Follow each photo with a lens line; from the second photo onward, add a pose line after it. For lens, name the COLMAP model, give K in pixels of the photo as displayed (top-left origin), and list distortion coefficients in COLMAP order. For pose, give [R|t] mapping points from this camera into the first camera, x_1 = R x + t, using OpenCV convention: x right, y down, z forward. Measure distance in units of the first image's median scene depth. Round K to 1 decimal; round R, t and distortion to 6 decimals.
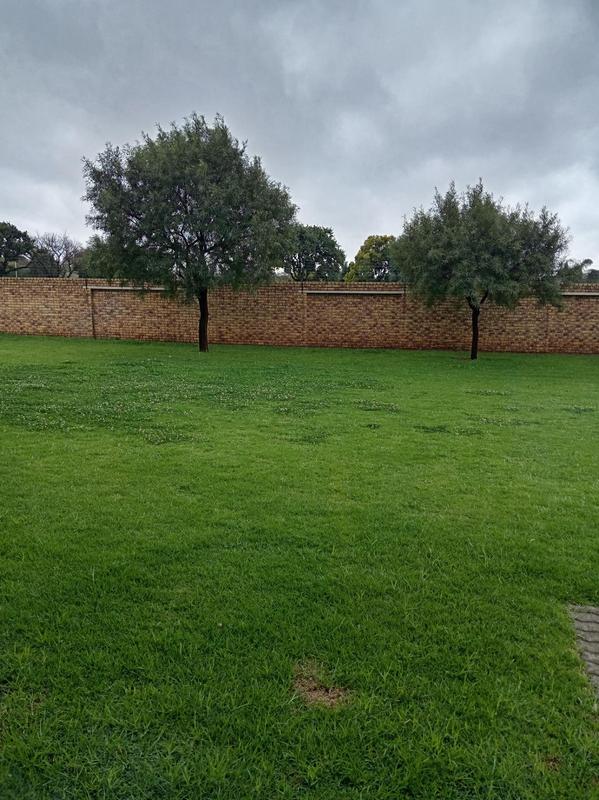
lens RADIAL K [[634.0, 0, 301.3], [0, 634.0, 402.7], [0, 0, 1]] dist [0.021831, -0.060415]
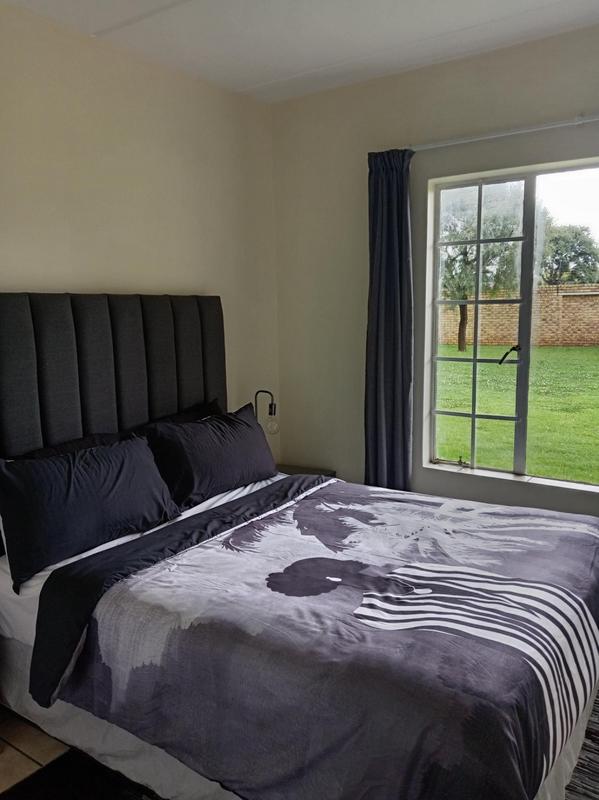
lens RADIAL K [[634.0, 0, 292.8], [0, 634.0, 400.3], [0, 0, 1]] dist [0.021831, -0.060415]
pose [[0.926392, 0.013972, -0.376300, -0.006111], [-0.020019, 0.999726, -0.012164, 0.022950], [0.376027, 0.018802, 0.926418, -0.140297]]
